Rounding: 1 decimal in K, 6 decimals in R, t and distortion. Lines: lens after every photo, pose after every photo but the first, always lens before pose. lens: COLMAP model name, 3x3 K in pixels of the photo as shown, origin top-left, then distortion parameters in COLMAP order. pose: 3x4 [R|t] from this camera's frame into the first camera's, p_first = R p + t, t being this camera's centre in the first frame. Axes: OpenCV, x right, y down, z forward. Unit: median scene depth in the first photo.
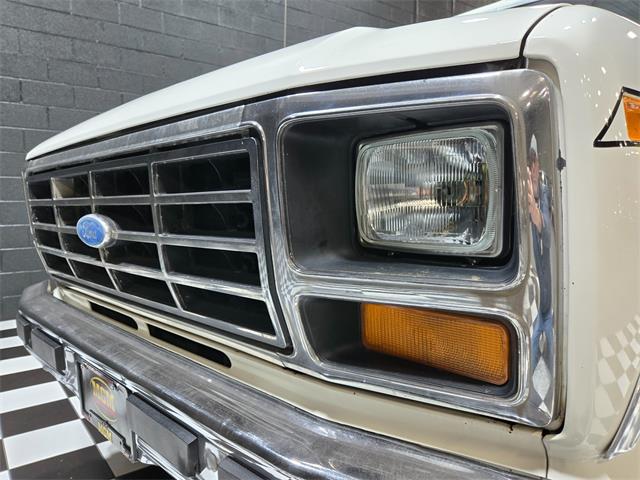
lens RADIAL K [[463.3, 0, 320.0], [0, 463.3, 240.0], [0, 0, 1]] dist [0.067822, -0.052299]
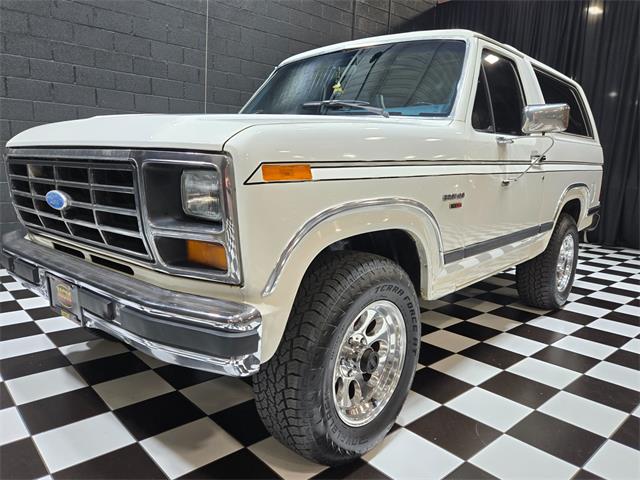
lens RADIAL K [[463.3, 0, 320.0], [0, 463.3, 240.0], [0, 0, 1]] dist [0.067822, -0.052299]
pose [[0.996645, 0.025734, 0.077695, 0.365362], [-0.031941, 0.996304, 0.079737, -0.043123], [-0.075356, -0.081951, 0.993783, -0.837595]]
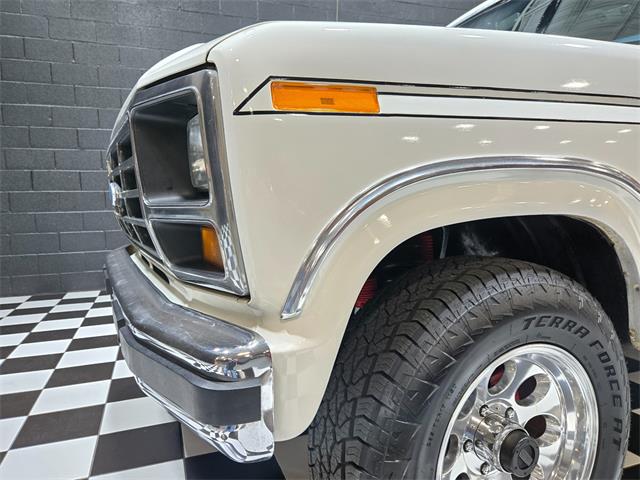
lens RADIAL K [[463.3, 0, 320.0], [0, 463.3, 240.0], [0, 0, 1]] dist [0.067822, -0.052299]
pose [[0.951925, 0.021645, -0.305564, 0.597429], [-0.015962, 0.999650, 0.021085, 0.086455], [0.305914, -0.015194, 0.951938, -0.199744]]
